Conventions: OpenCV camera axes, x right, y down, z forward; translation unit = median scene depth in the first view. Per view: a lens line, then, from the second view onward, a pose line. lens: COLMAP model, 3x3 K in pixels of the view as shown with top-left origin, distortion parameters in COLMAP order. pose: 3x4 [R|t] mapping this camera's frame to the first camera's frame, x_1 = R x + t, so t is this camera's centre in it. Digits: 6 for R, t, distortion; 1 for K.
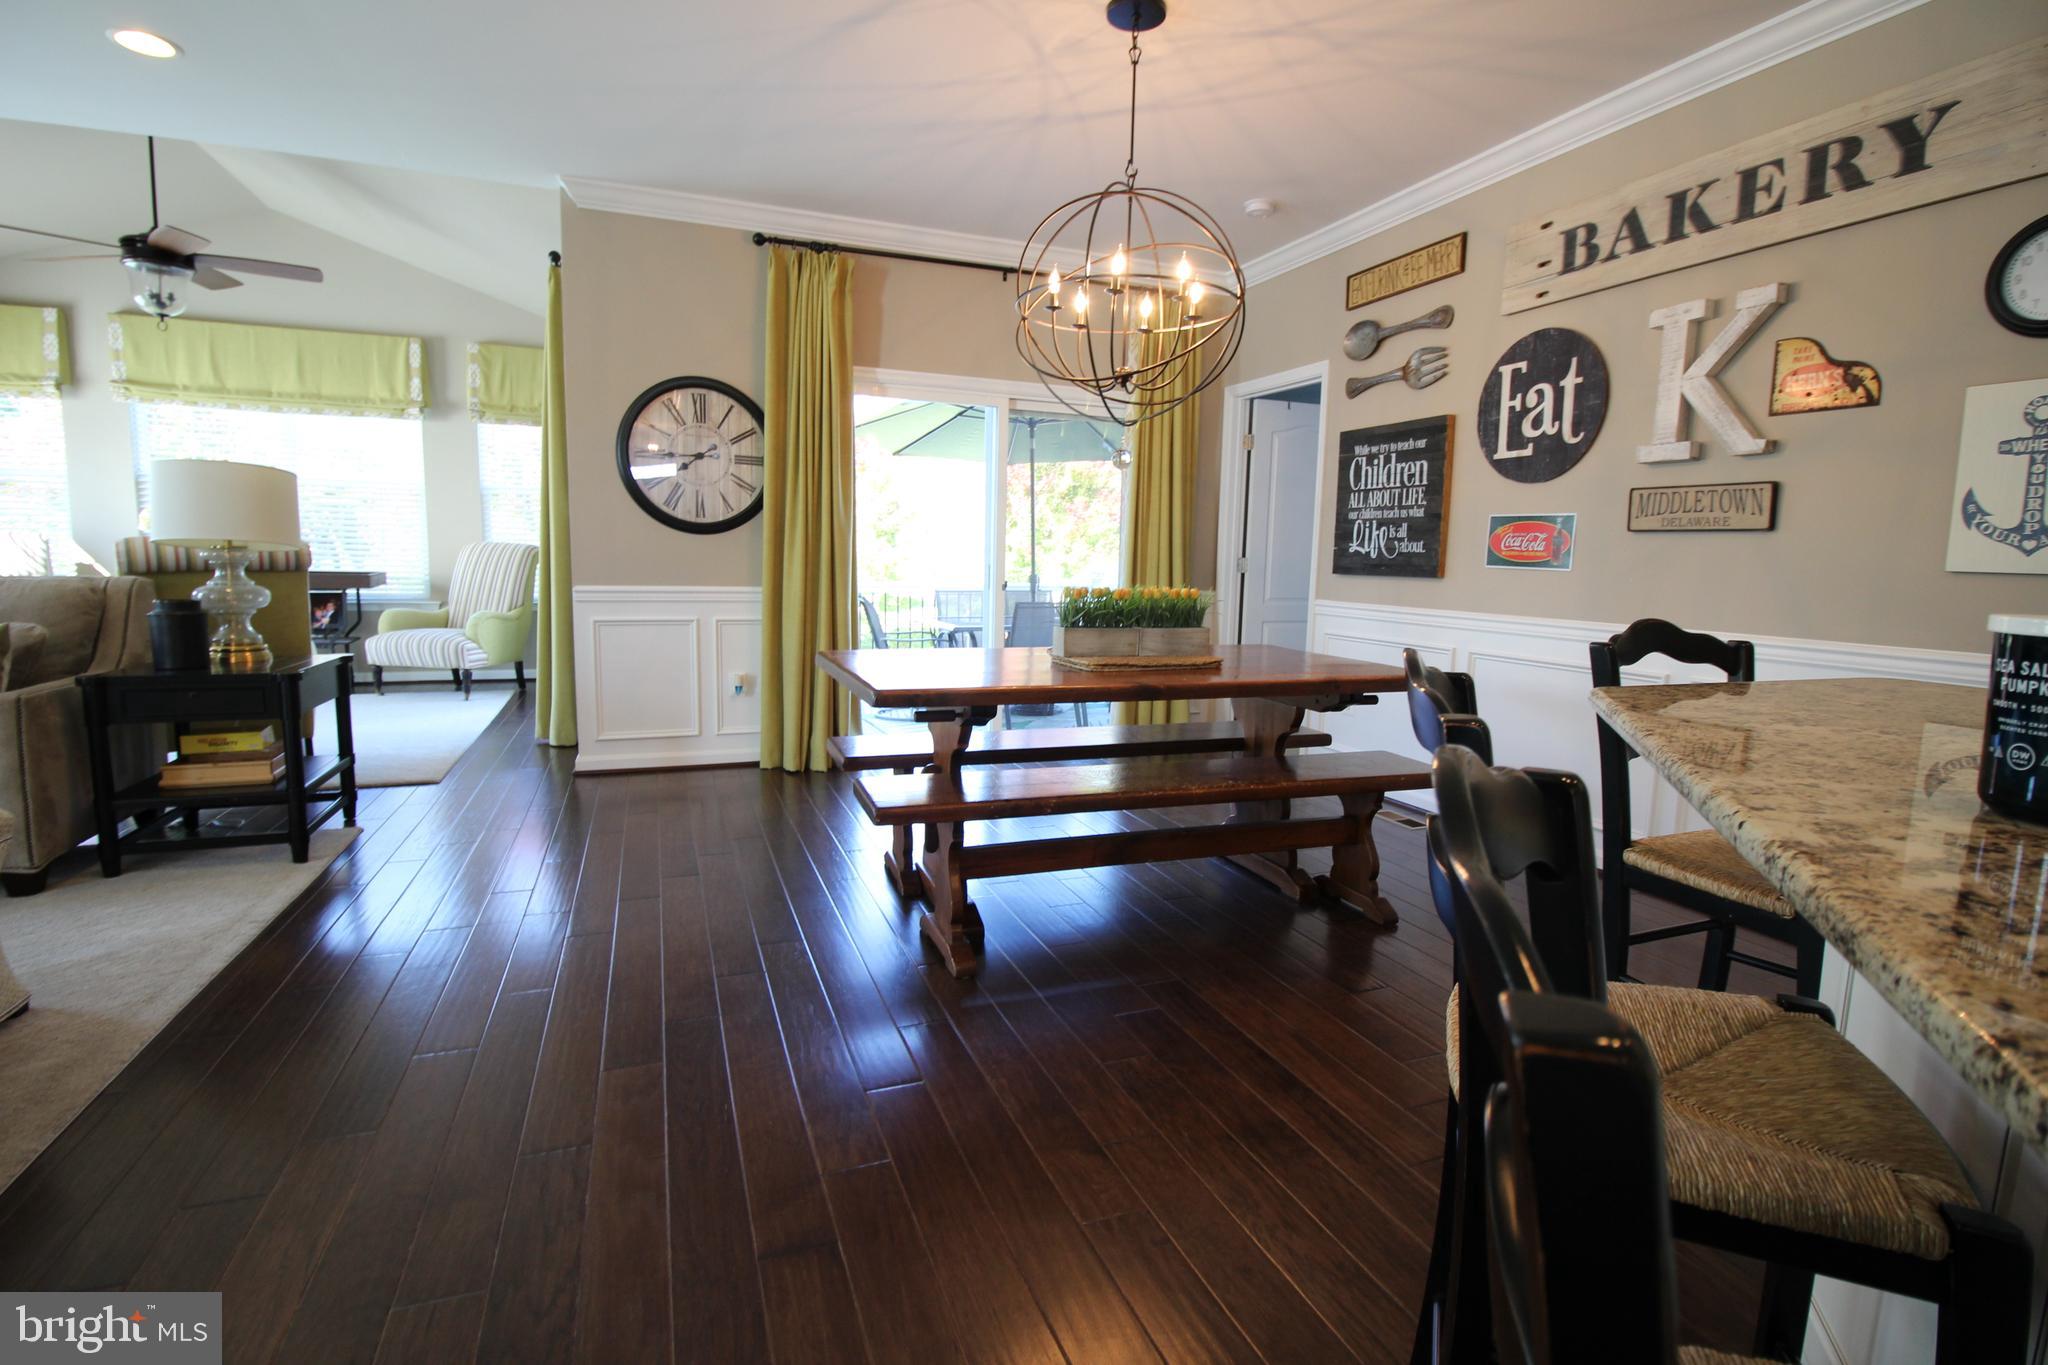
lens RADIAL K [[948.3, 0, 1023.4], [0, 948.3, 671.9], [0, 0, 1]] dist [-0.004963, -0.010040]
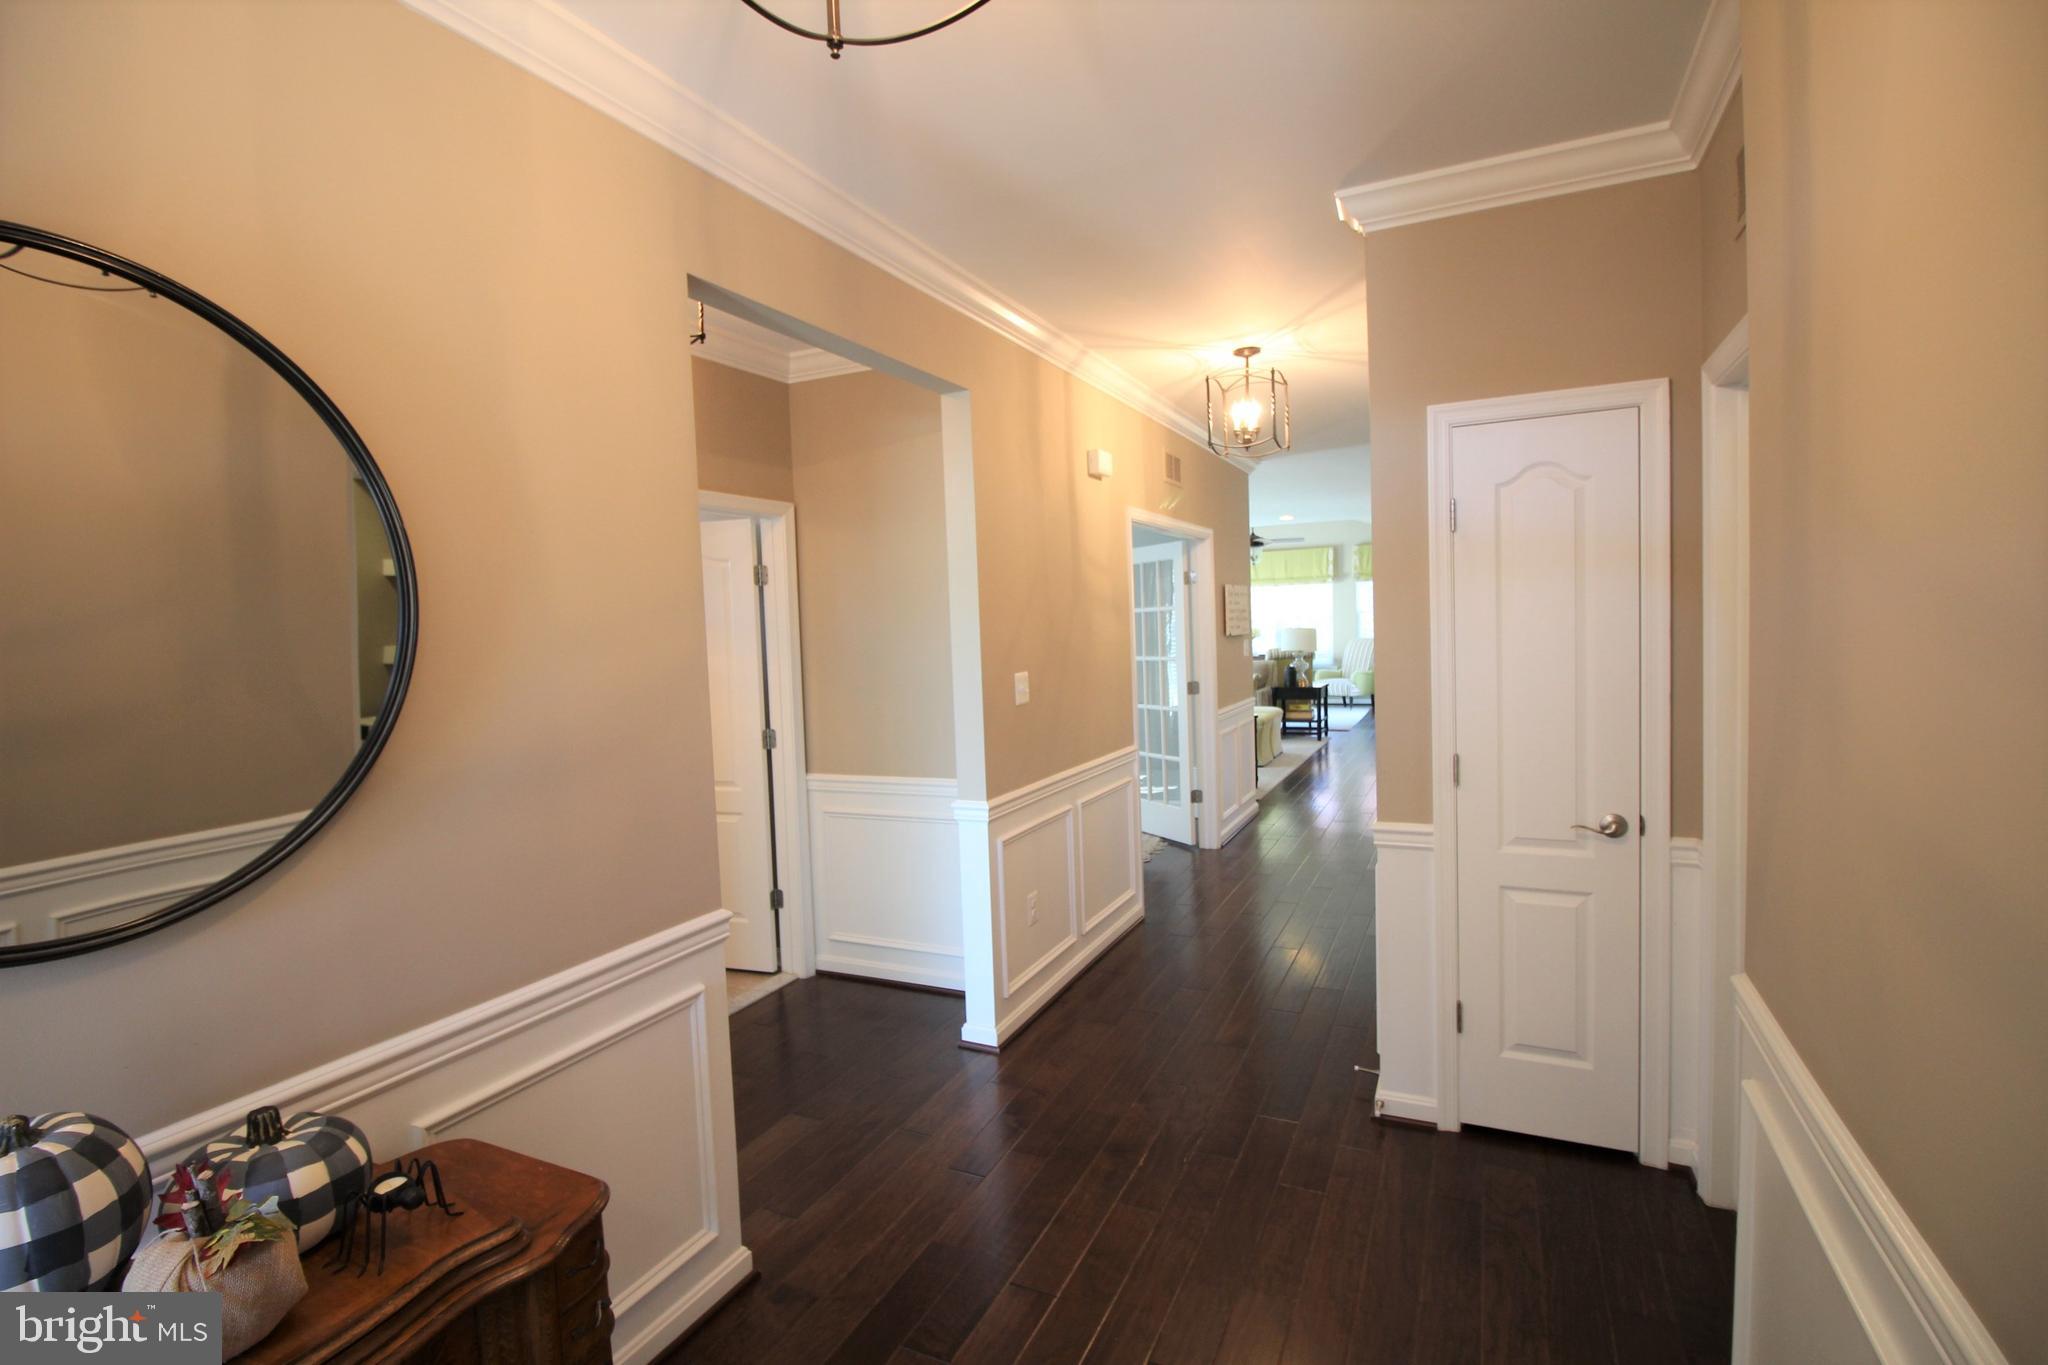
lens RADIAL K [[948.3, 0, 1037.3], [0, 948.3, 669.0], [0, 0, 1]] dist [-0.004963, -0.010040]
pose [[0.685209, -0.010079, -0.728277, 0.985206], [-0.039644, 0.997906, -0.051111, 0.140879], [0.727267, 0.063894, 0.683374, -1.979173]]
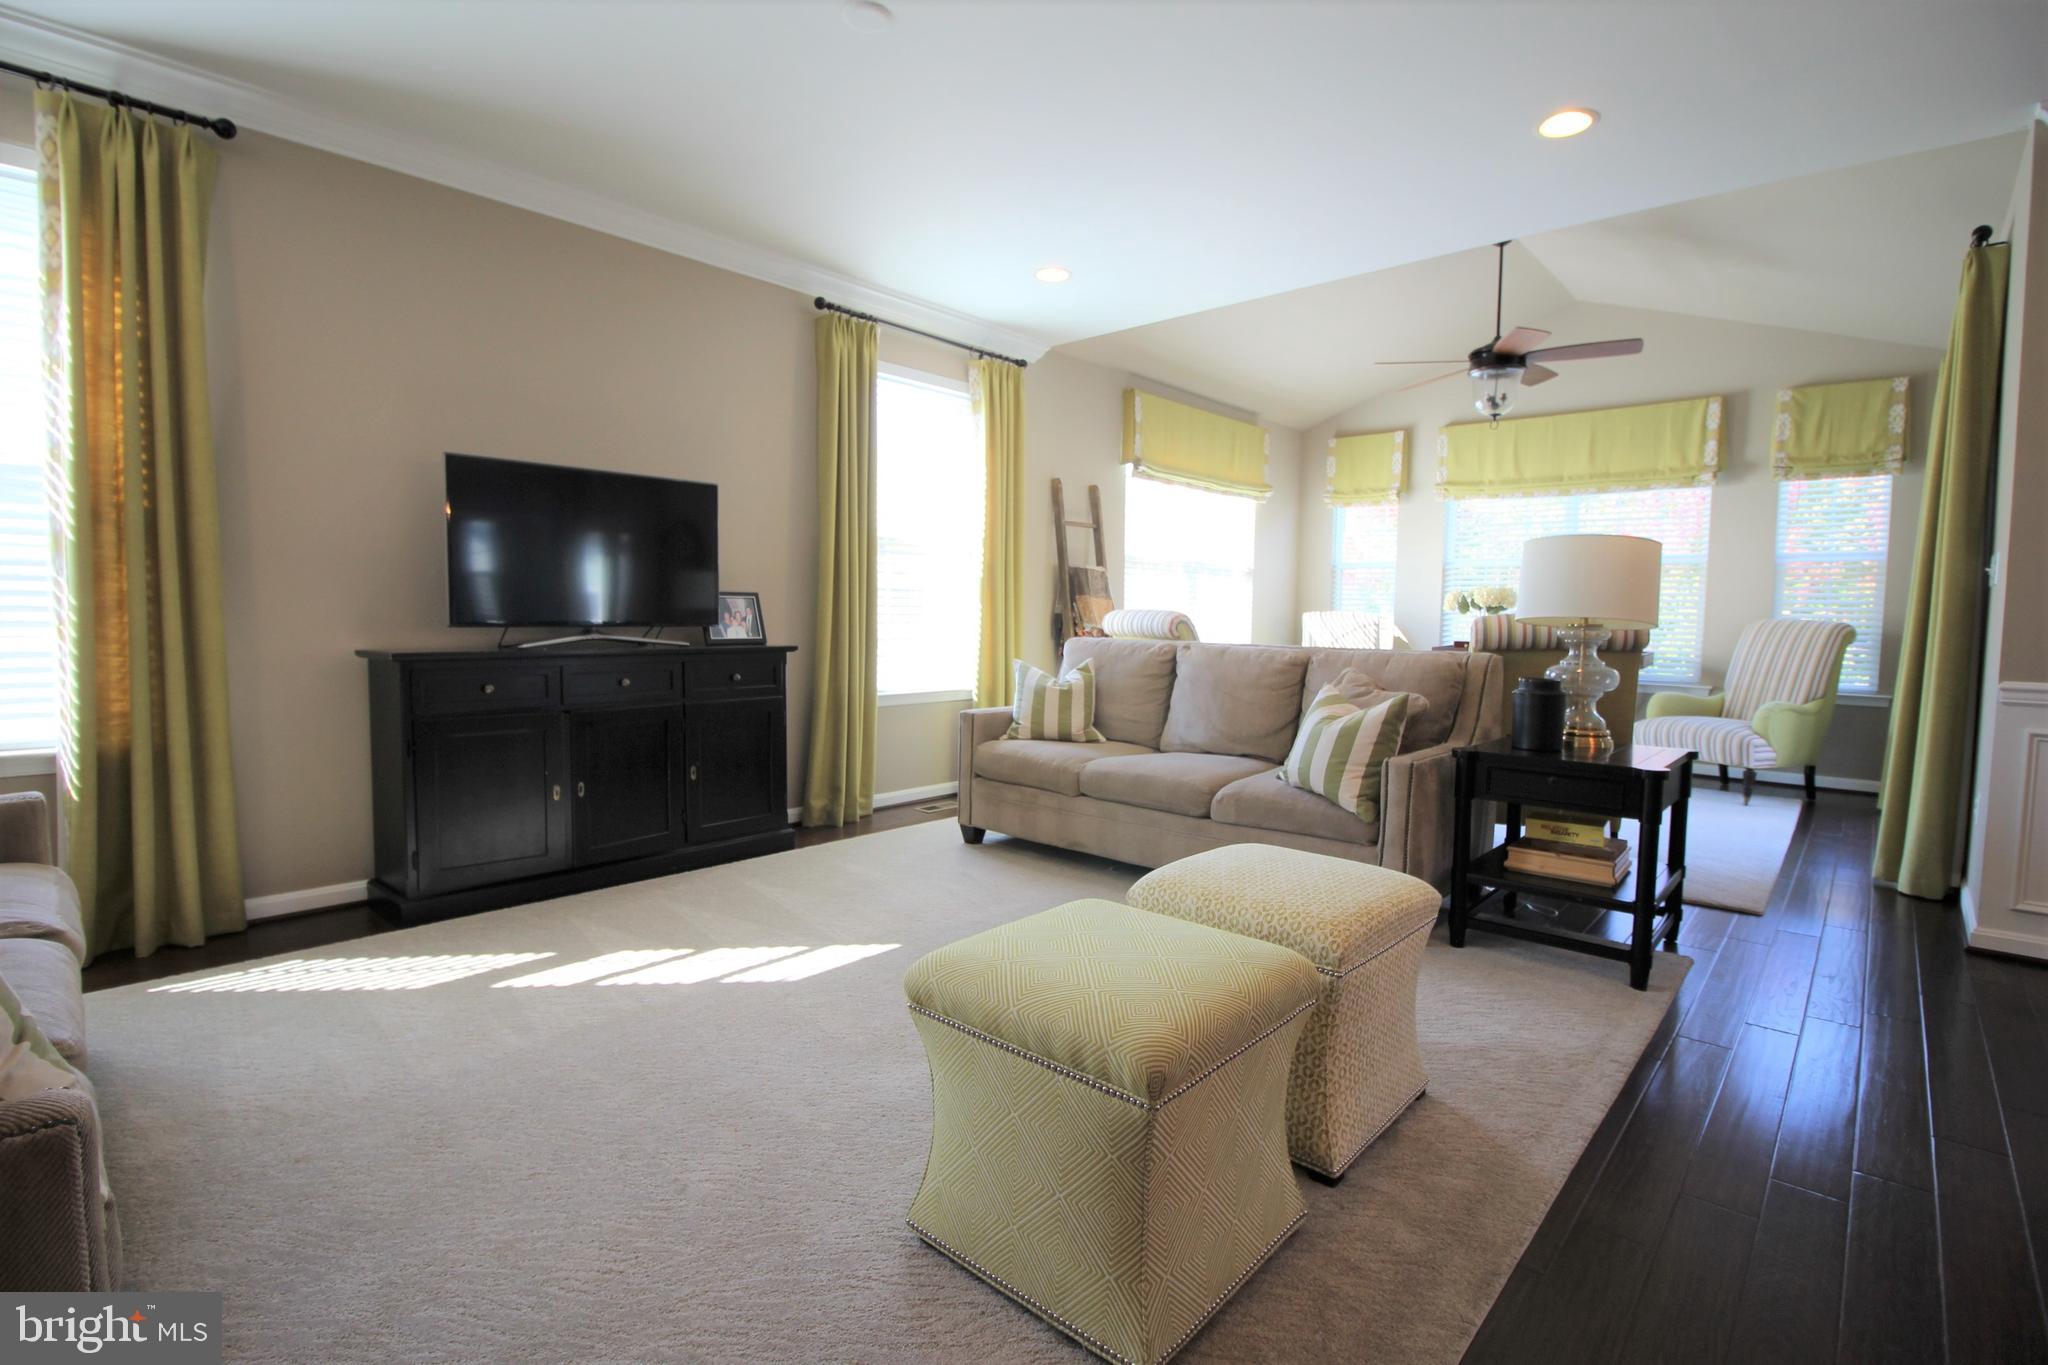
lens RADIAL K [[948.3, 0, 1033.2], [0, 948.3, 667.2], [0, 0, 1]] dist [-0.004963, -0.010040]
pose [[0.441018, 0.036504, -0.896756, -0.220702], [-0.114779, 0.993262, -0.016015, -0.011111], [0.890129, 0.109992, 0.442236, 0.083054]]
